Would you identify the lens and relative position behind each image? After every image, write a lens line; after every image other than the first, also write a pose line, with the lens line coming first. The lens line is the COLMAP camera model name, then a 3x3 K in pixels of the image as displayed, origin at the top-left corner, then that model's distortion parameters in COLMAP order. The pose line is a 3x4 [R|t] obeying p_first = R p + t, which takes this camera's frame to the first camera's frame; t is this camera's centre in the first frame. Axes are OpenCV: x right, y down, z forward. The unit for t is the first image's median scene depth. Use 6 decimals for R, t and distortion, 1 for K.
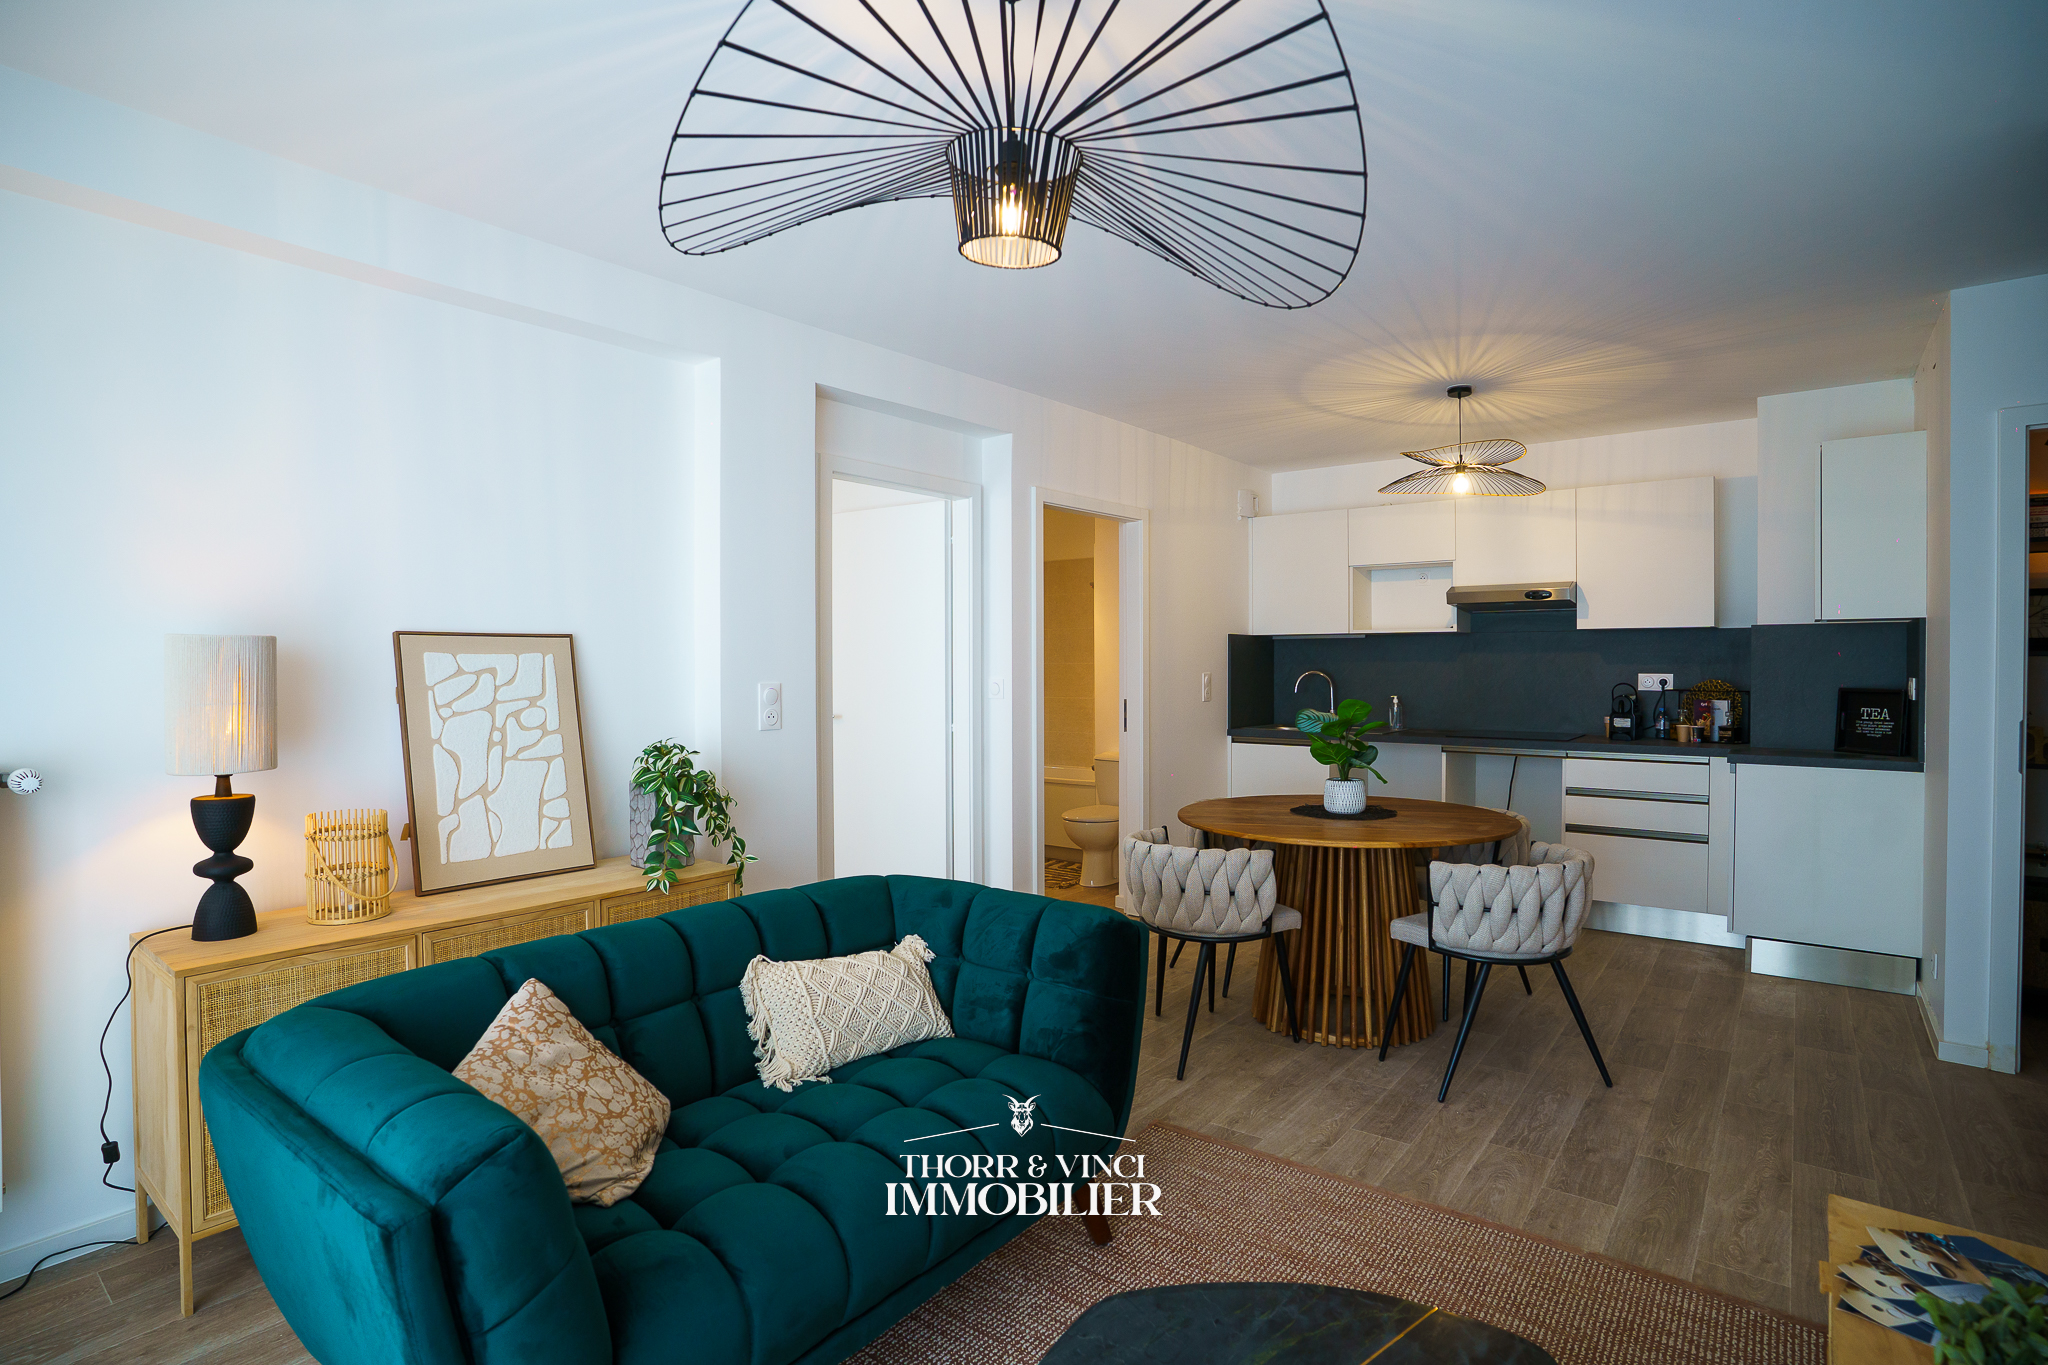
lens RADIAL K [[1017.8, 0, 1009.3], [0, 1017.8, 681.5], [0, 0, 1]] dist [-0.083140, 0.039647]
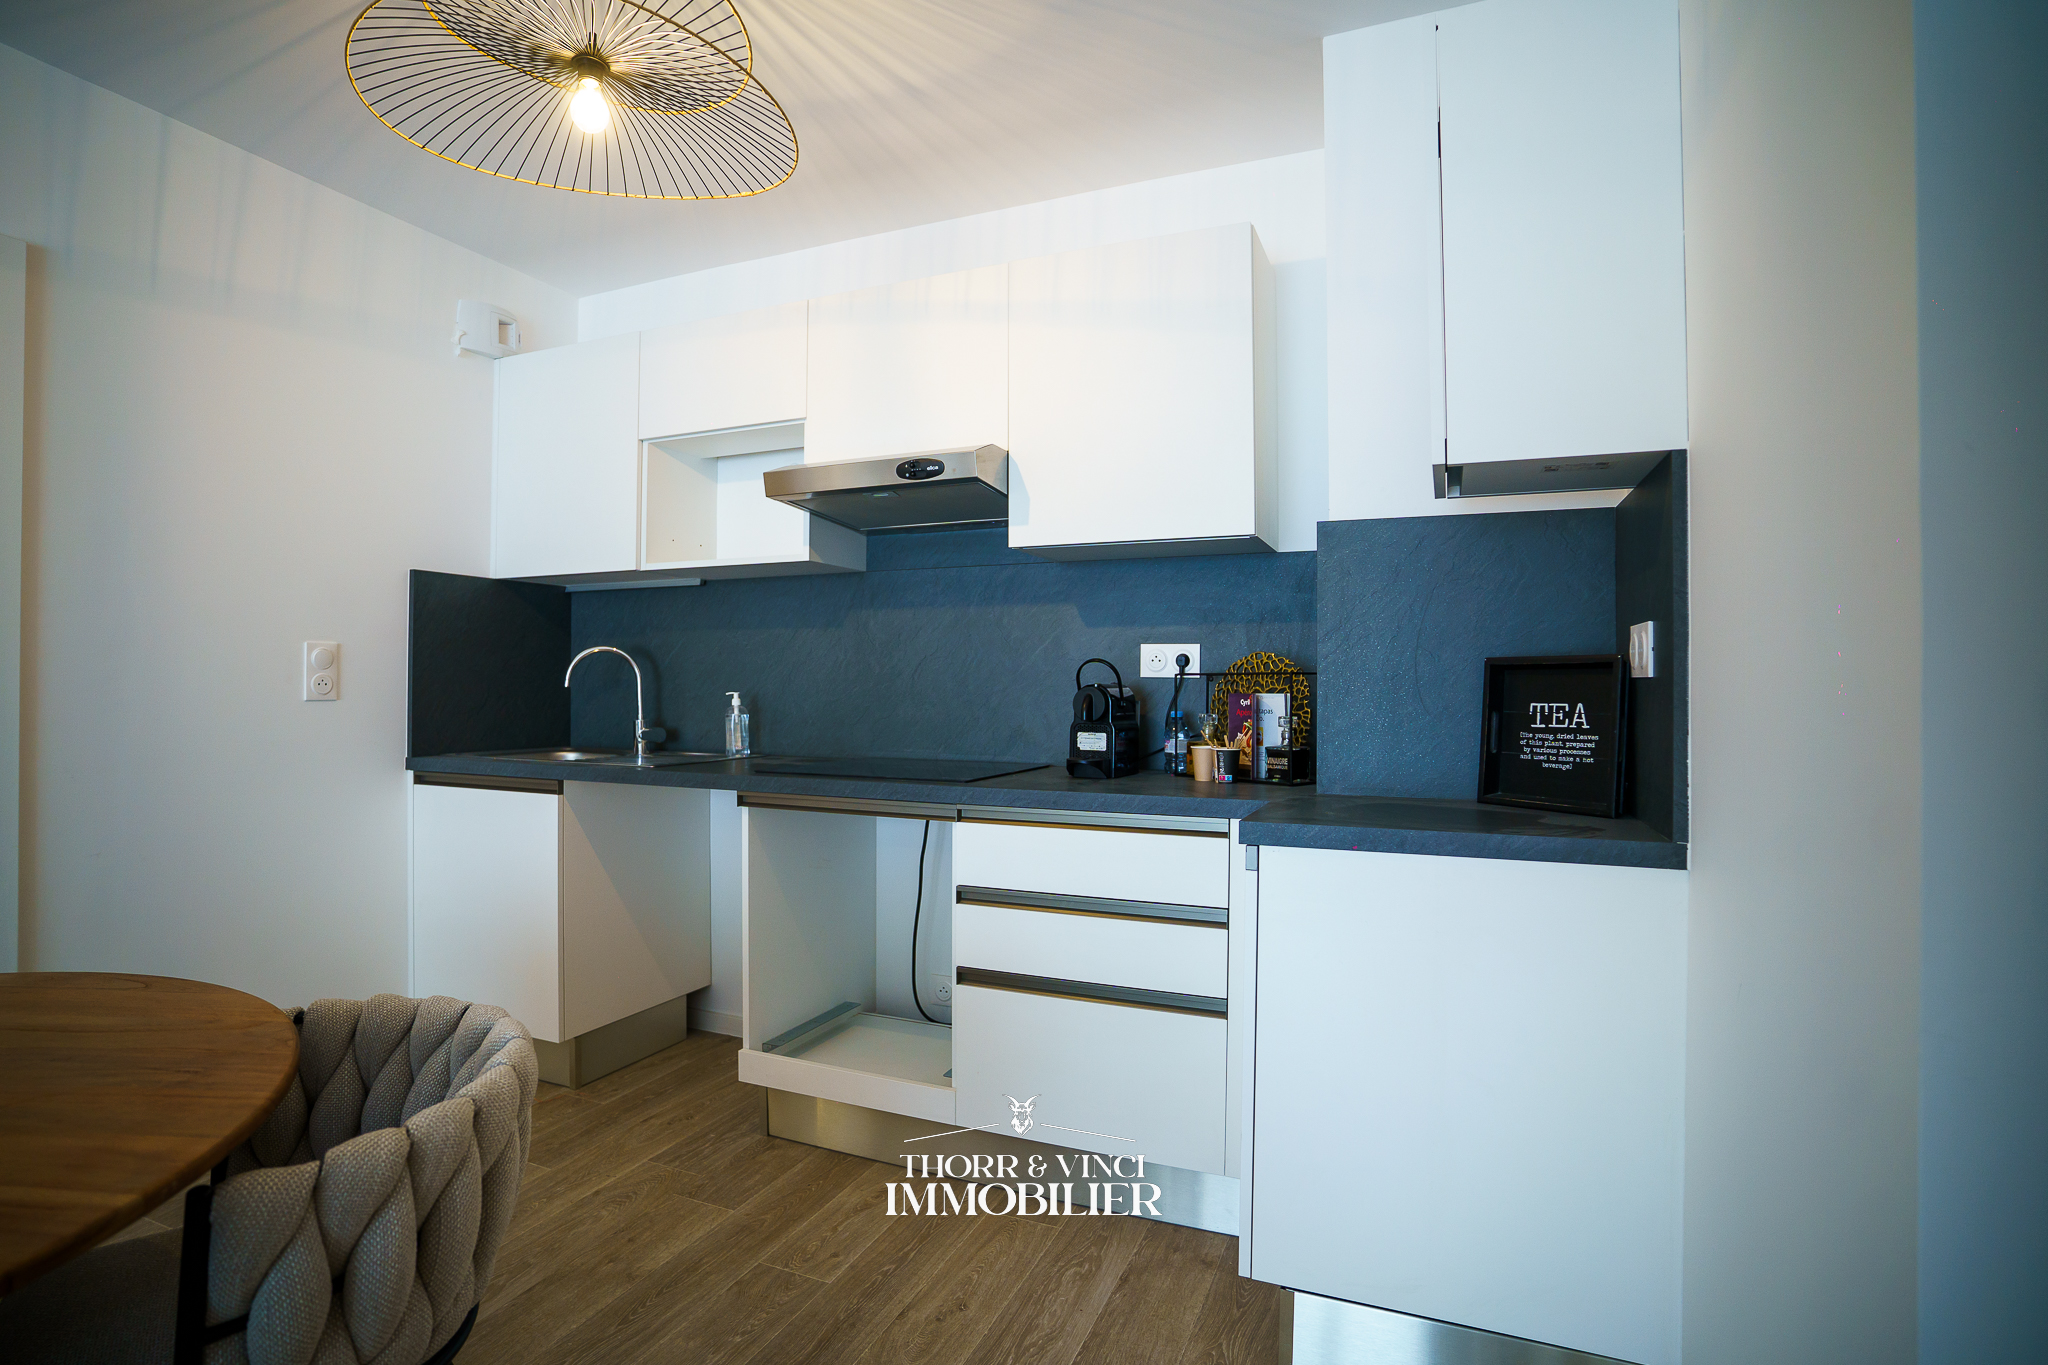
lens RADIAL K [[1017.8, 0, 1009.3], [0, 1017.8, 681.5], [0, 0, 1]] dist [-0.083140, 0.039647]
pose [[0.964597, 0.006818, 0.263641, 0.774545], [-0.001301, 0.999777, -0.021097, 0.039687], [-0.263726, 0.020008, 0.964390, 0.921969]]
